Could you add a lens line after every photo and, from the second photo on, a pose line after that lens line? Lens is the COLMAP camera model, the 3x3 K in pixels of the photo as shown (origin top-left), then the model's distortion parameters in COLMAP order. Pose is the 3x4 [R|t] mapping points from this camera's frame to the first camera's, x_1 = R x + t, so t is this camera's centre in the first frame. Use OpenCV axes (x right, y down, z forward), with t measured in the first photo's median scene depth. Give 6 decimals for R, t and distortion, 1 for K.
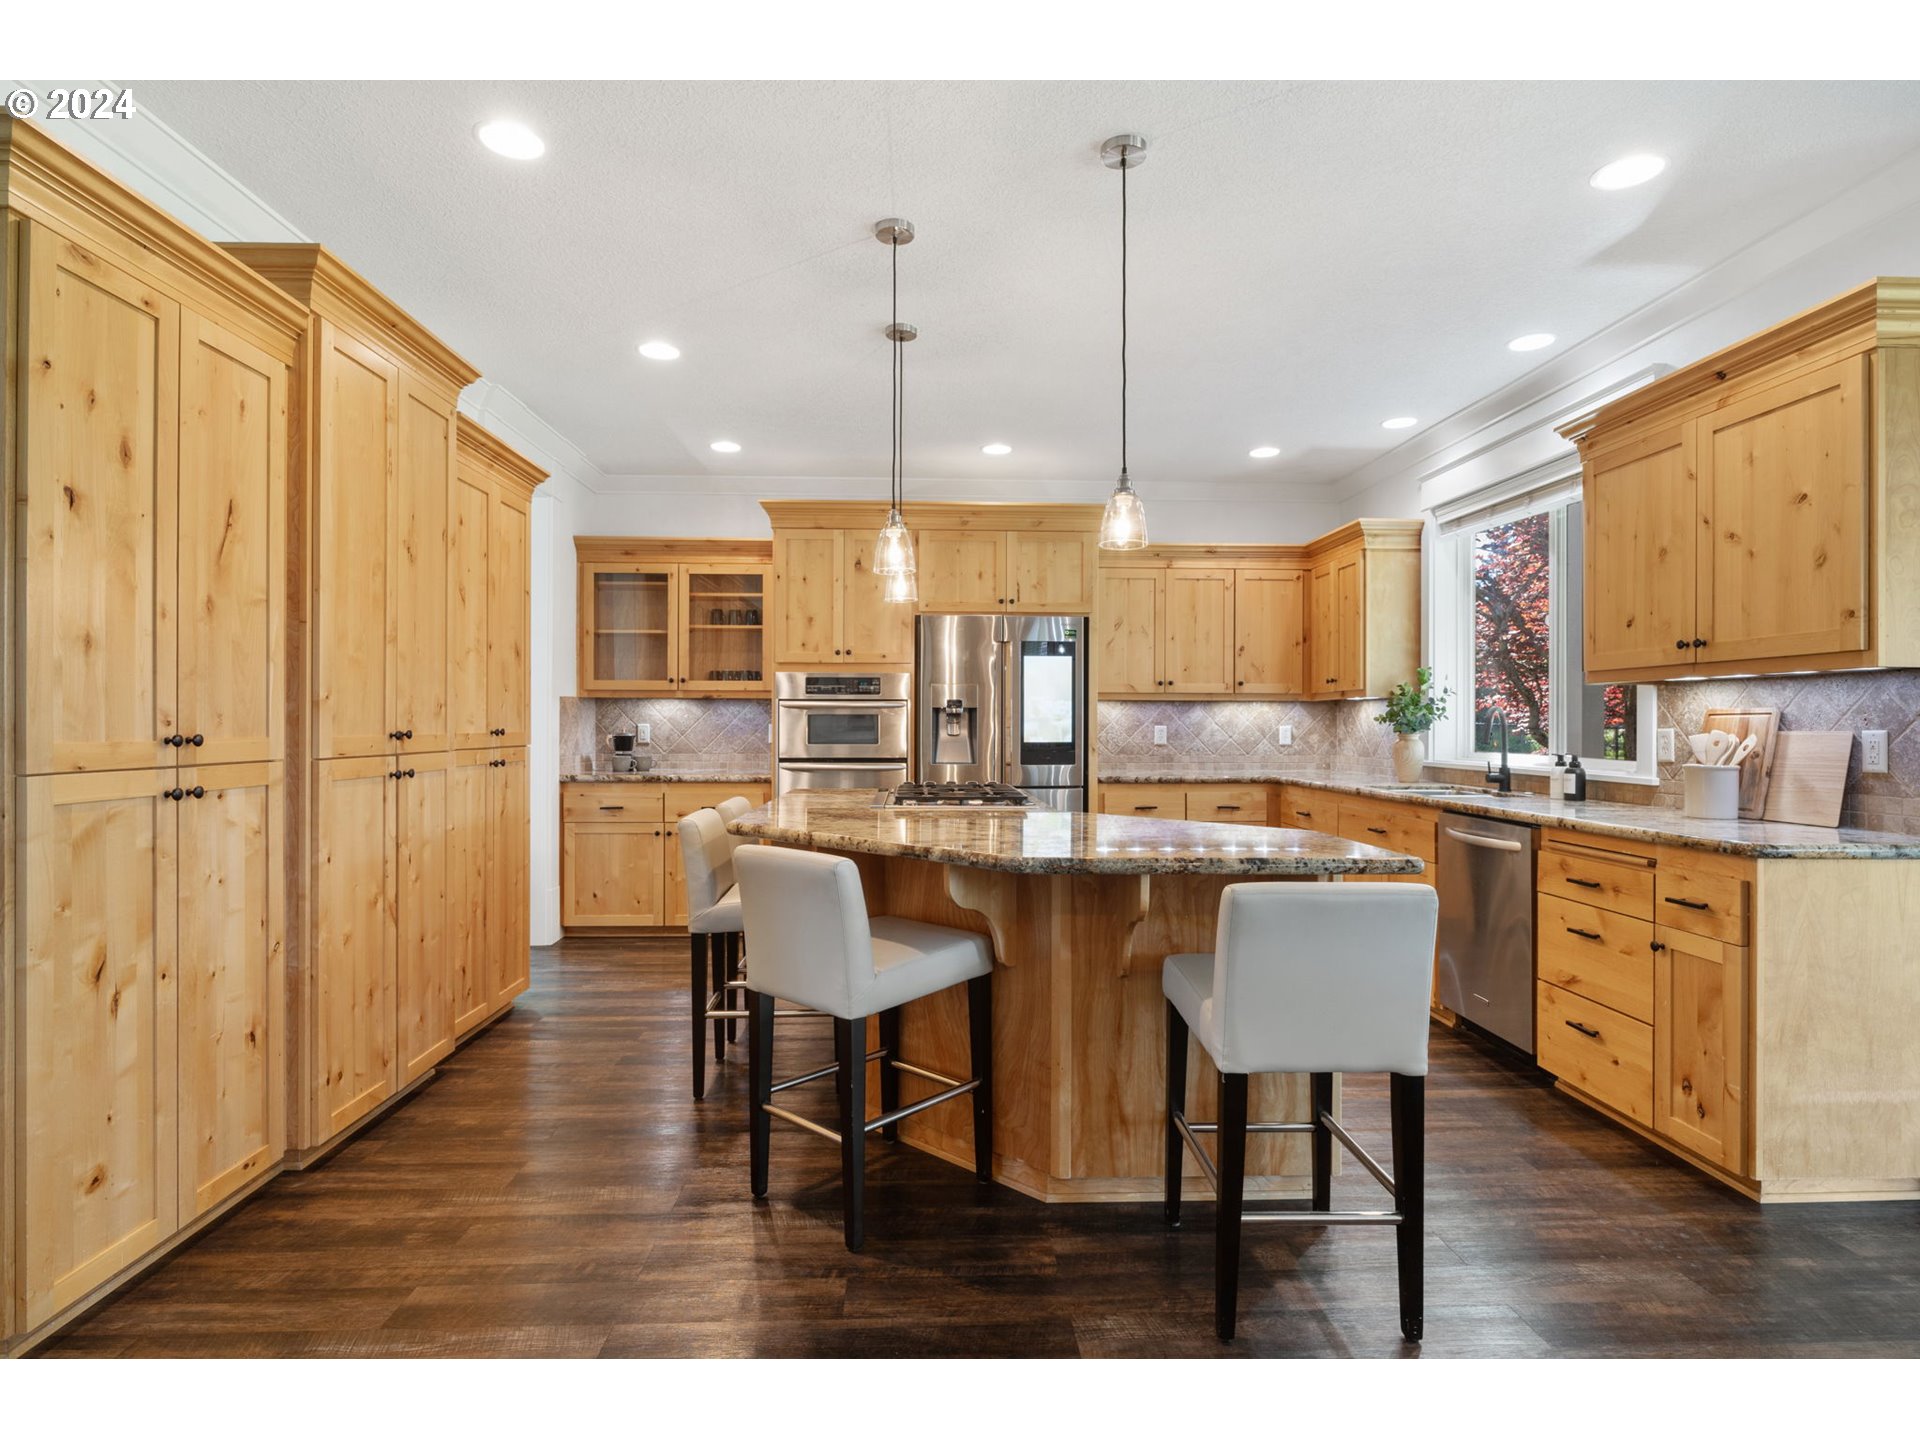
lens RADIAL K [[978.6, 0, 964.9], [0, 978.6, 719.9], [0, 0, 1]] dist [-0.000313, -0.000709]
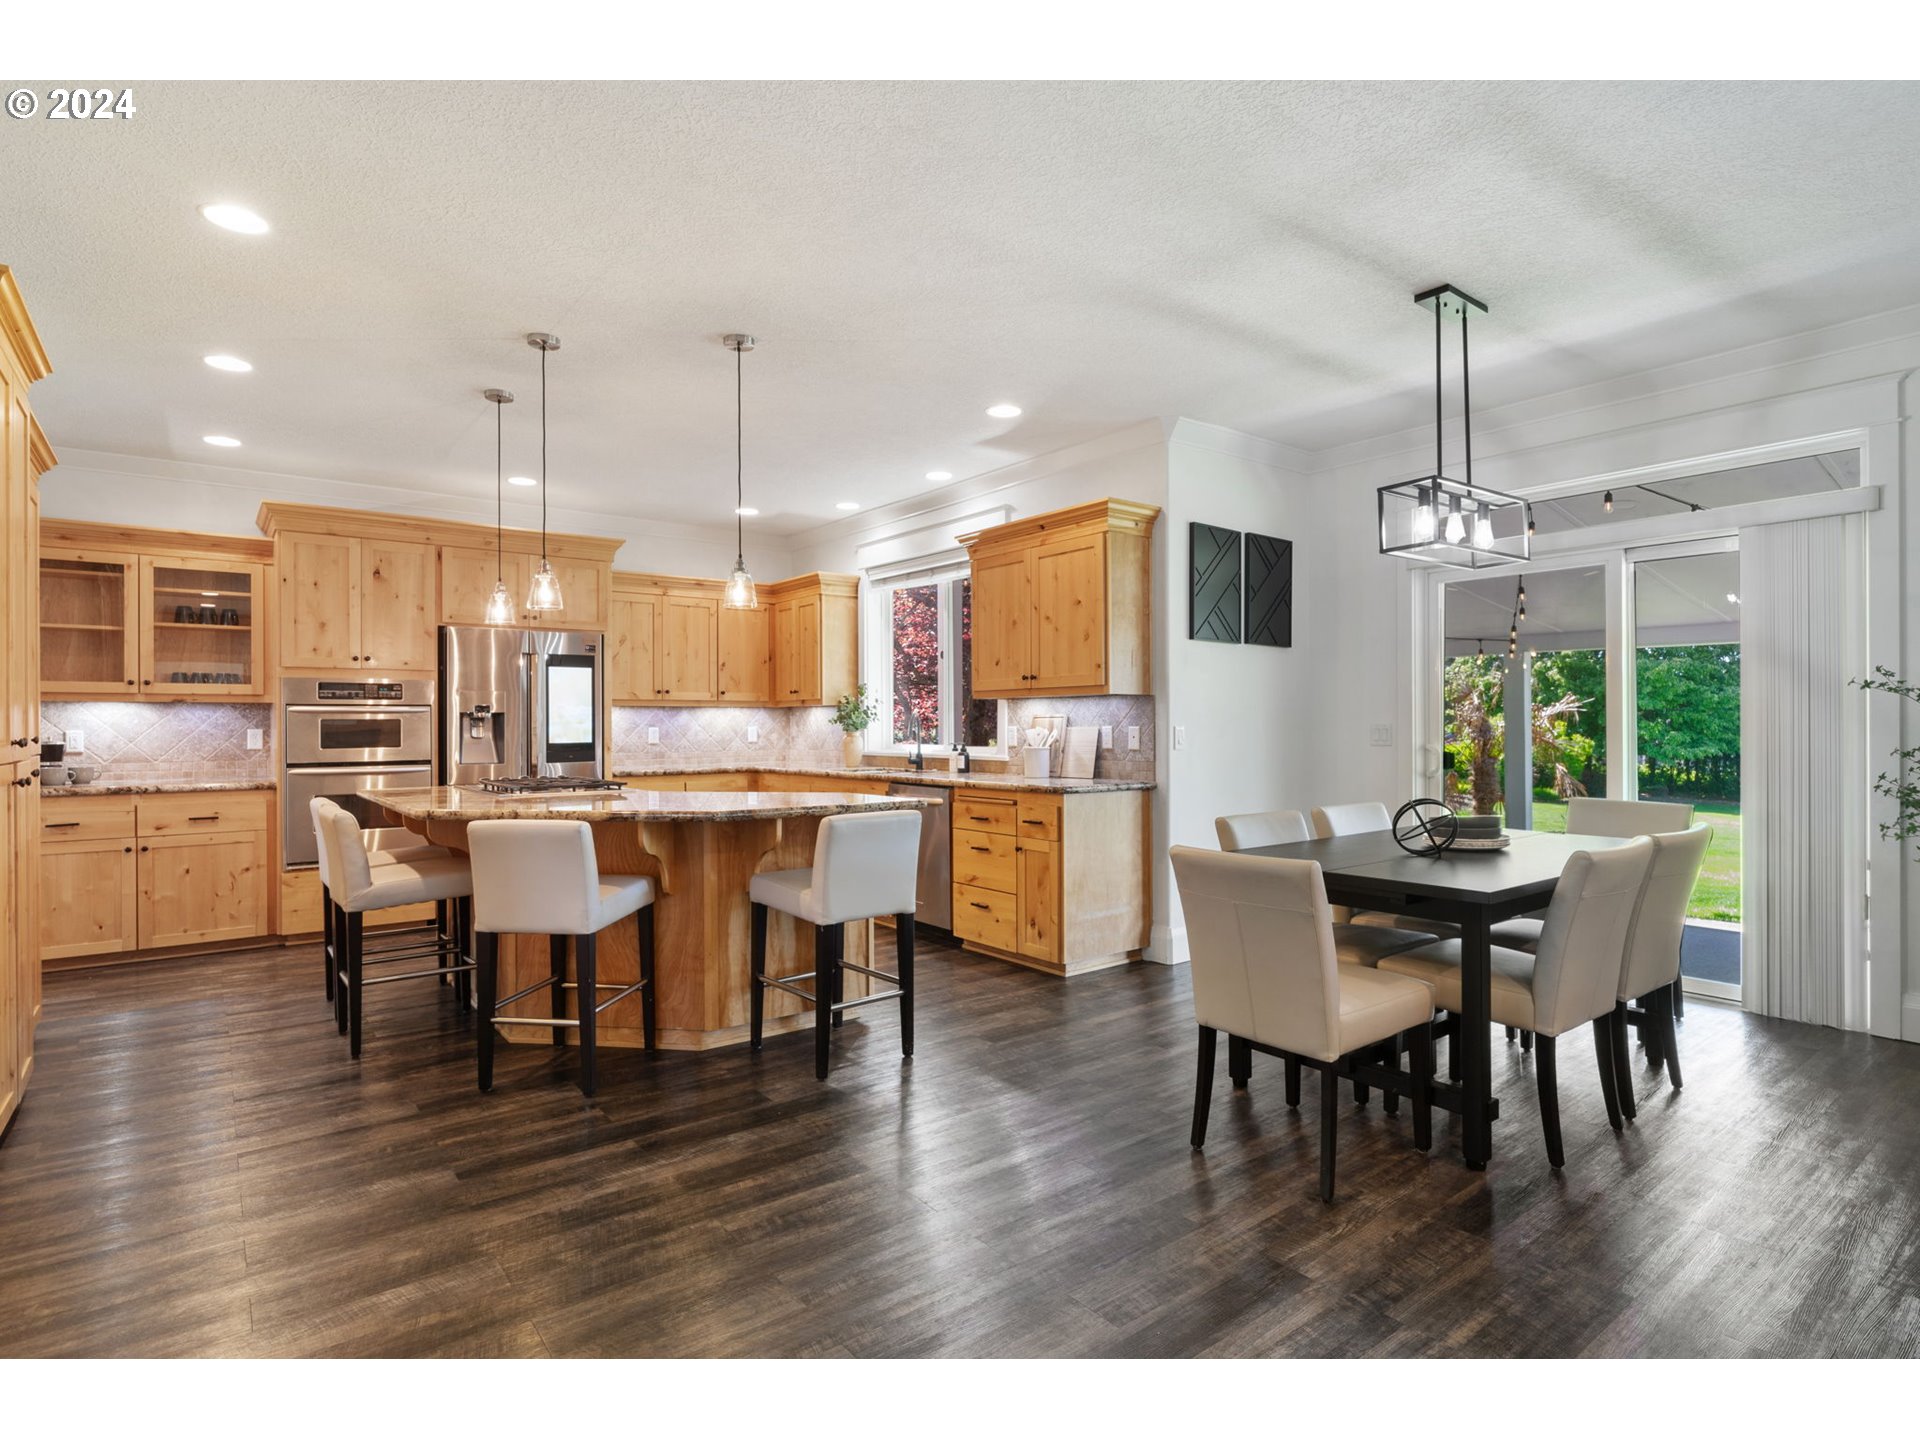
lens RADIAL K [[978.6, 0, 964.9], [0, 978.6, 719.9], [0, 0, 1]] dist [-0.000313, -0.000709]
pose [[0.814058, -0.004223, 0.580768, -0.242725], [0.005200, 0.999986, -0.000017, -0.001802], [-0.580760, 0.003034, 0.814069, -0.235541]]
